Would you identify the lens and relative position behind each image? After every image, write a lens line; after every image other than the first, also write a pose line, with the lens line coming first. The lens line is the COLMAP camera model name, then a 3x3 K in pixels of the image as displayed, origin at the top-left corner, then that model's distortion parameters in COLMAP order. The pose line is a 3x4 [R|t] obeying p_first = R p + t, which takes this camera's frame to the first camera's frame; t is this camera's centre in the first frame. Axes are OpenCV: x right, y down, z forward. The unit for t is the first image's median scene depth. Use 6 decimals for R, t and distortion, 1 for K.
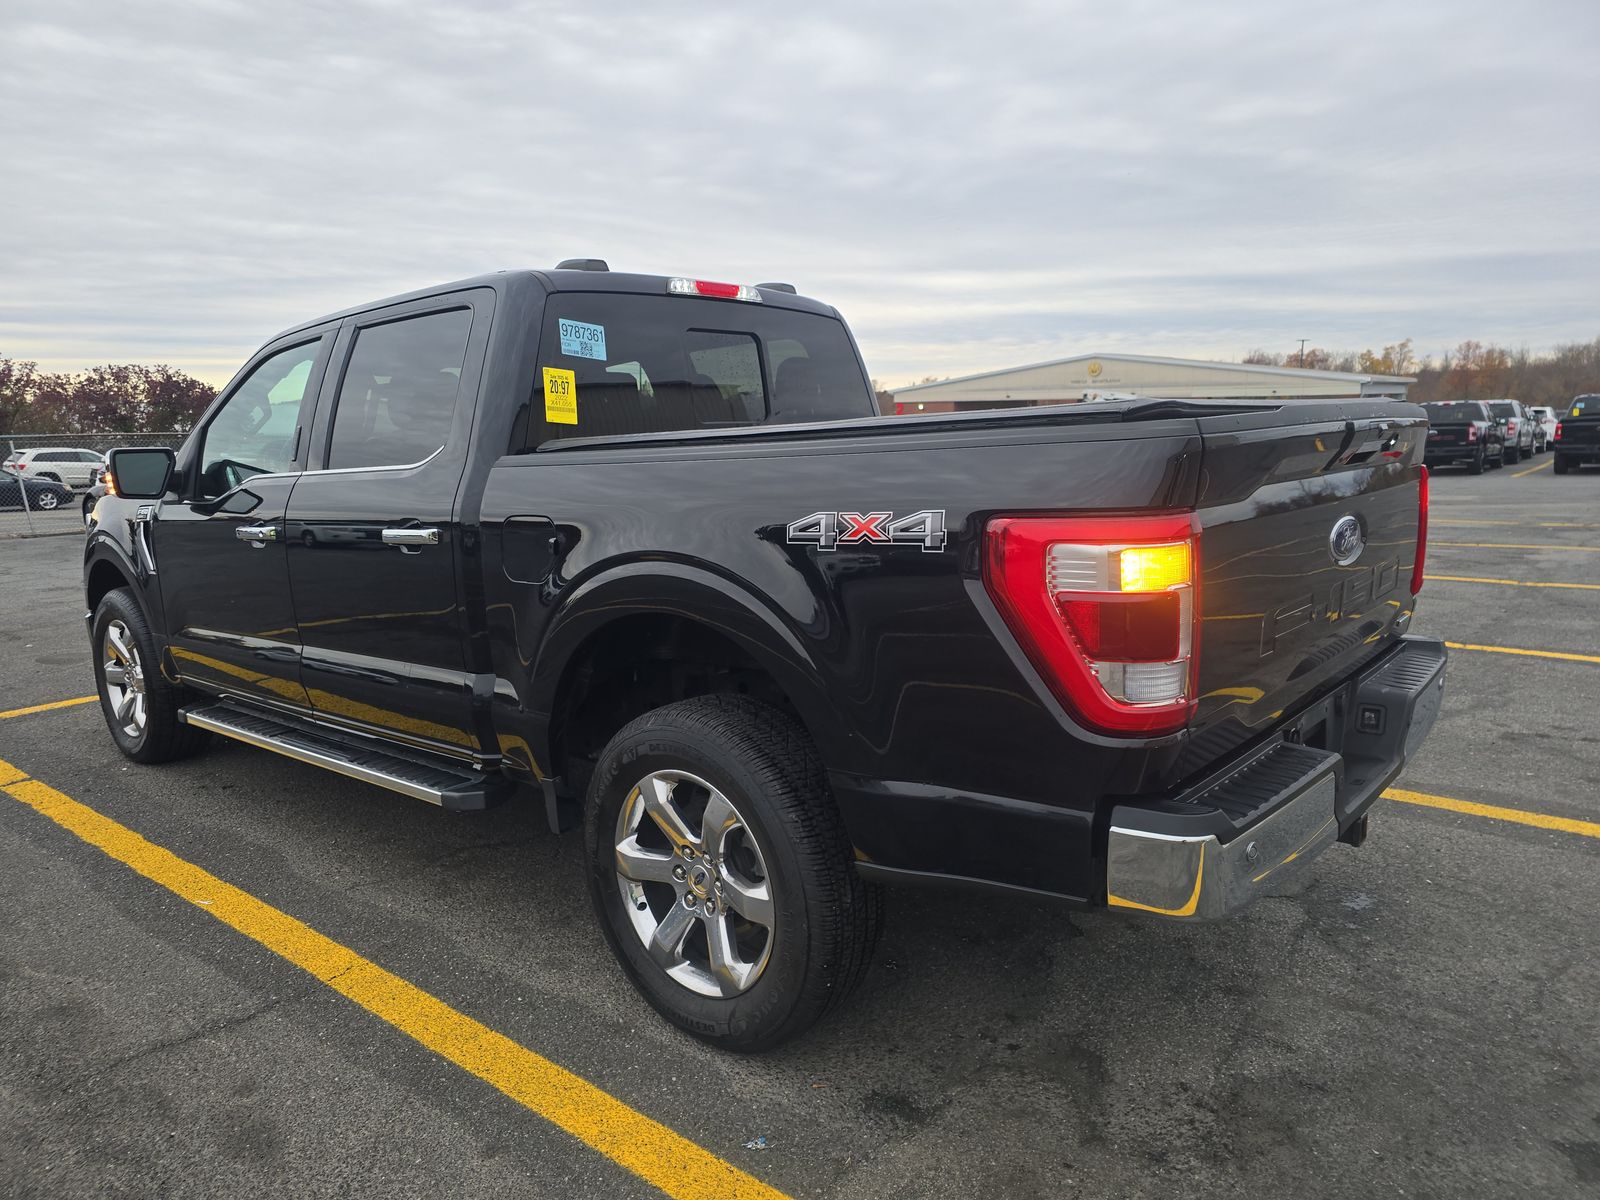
lens RADIAL K [[1071.4, 0, 778.0], [0, 1071.4, 603.0], [0, 0, 1]] dist [0.034046, -0.031640]
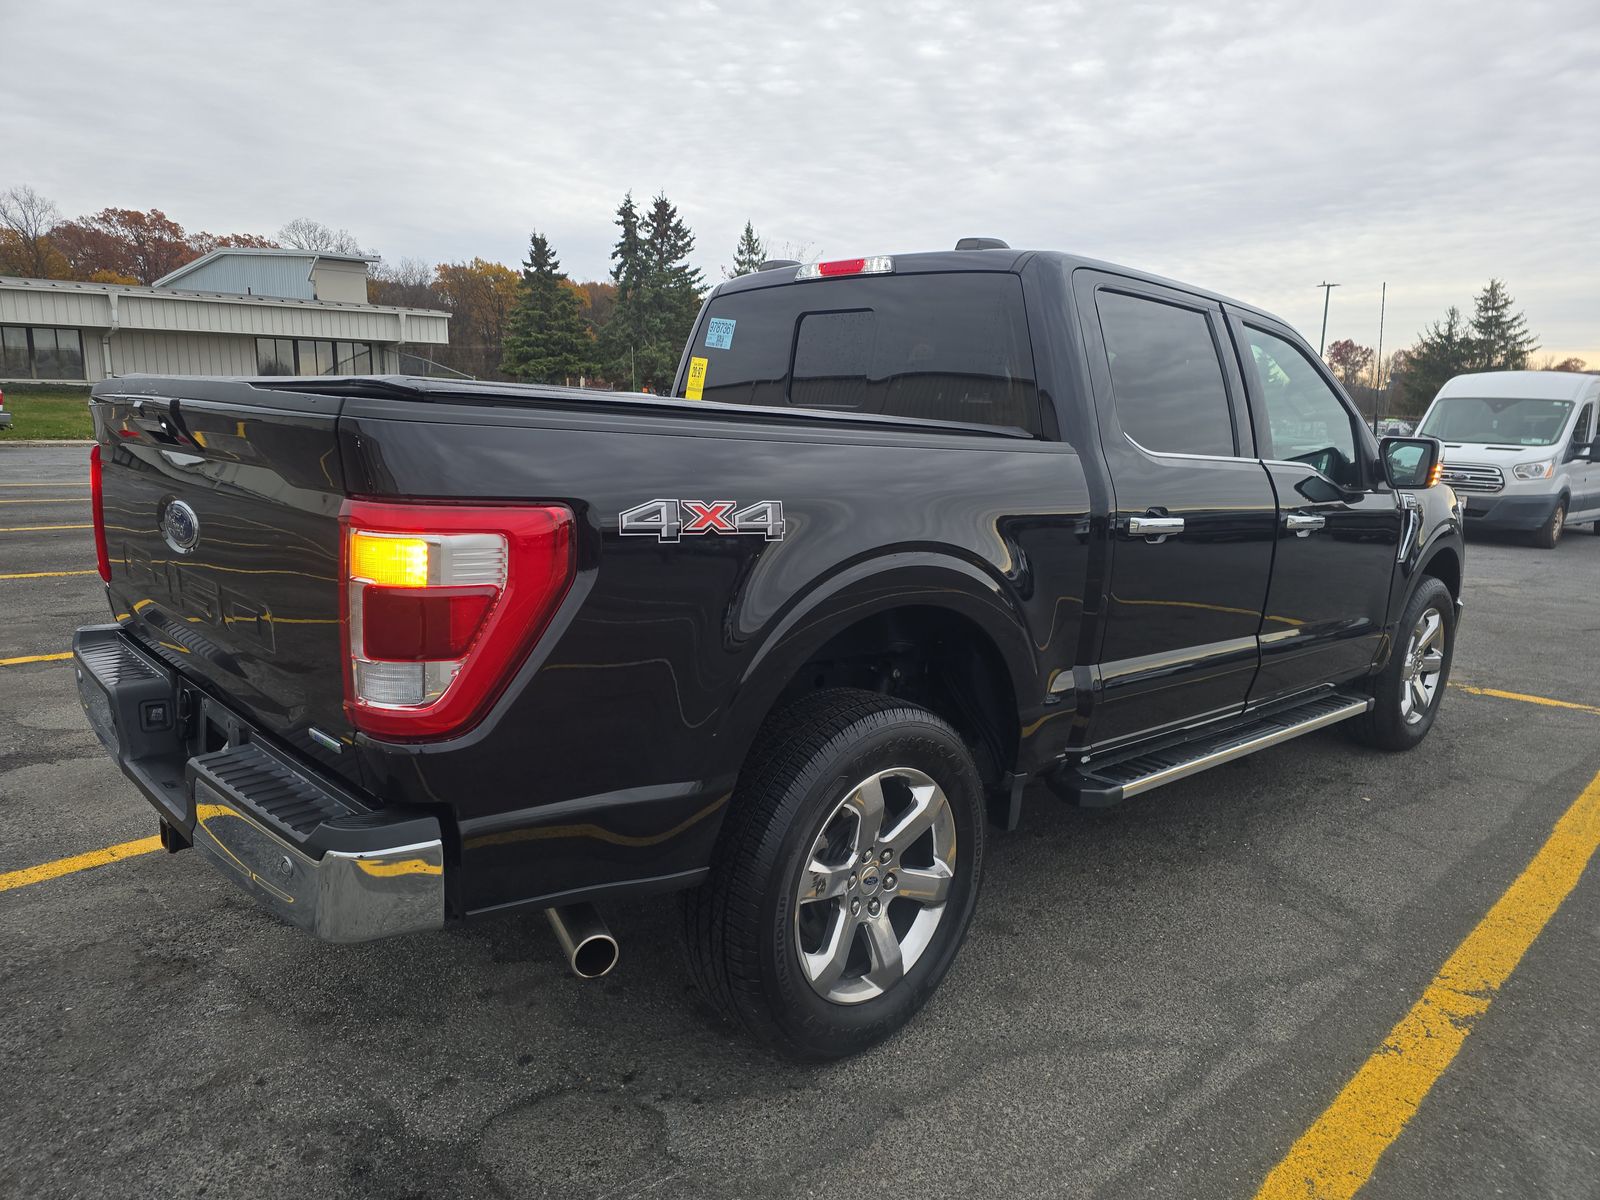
lens RADIAL K [[1071.4, 0, 792.8], [0, 1071.4, 604.0], [0, 0, 1]] dist [0.034046, -0.031640]
pose [[-0.098063, 0.194920, -0.975905, 0.985169], [-0.188022, 0.959341, 0.210505, -0.203518], [0.977257, 0.204134, -0.057426, 1.114286]]
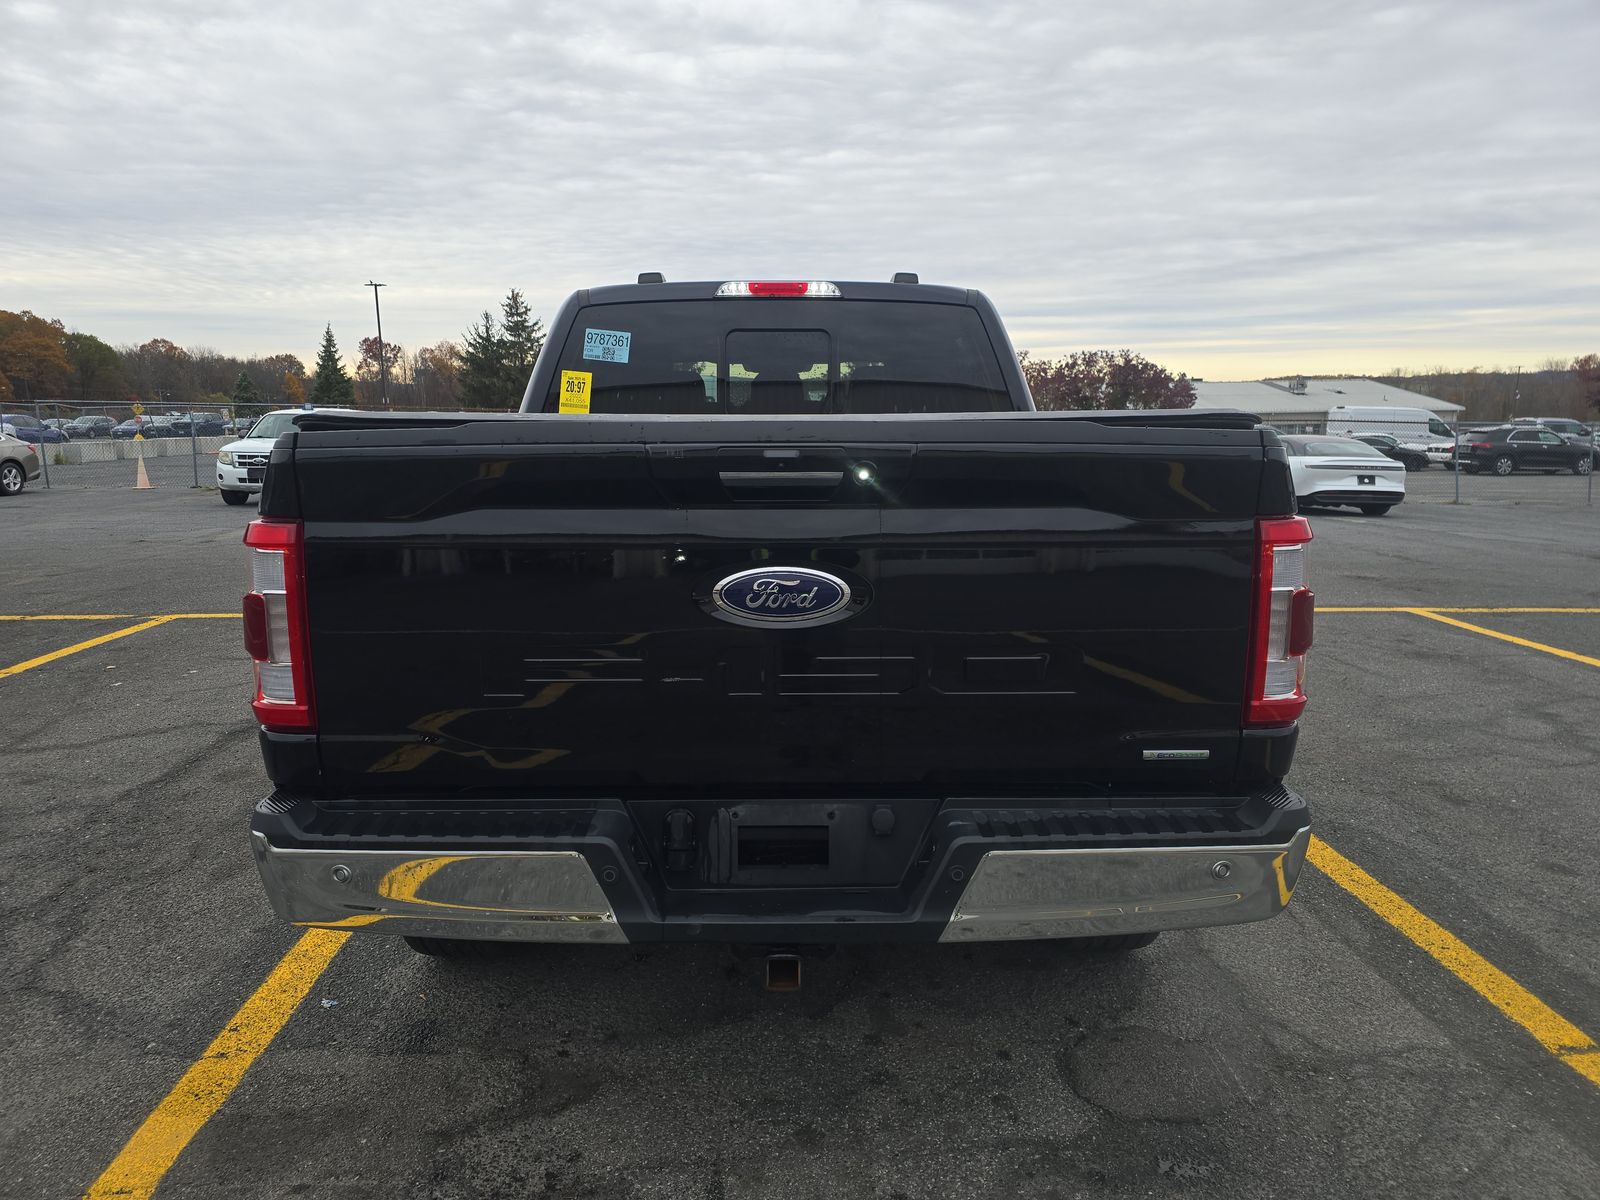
lens RADIAL K [[1071.4, 0, 794.9], [0, 1071.4, 607.9], [0, 0, 1]] dist [0.034046, -0.031640]
pose [[0.665458, 0.148665, -0.731481, 0.770478], [-0.131754, 0.987973, 0.080932, -0.079181], [0.734716, 0.042518, 0.677042, 0.346274]]
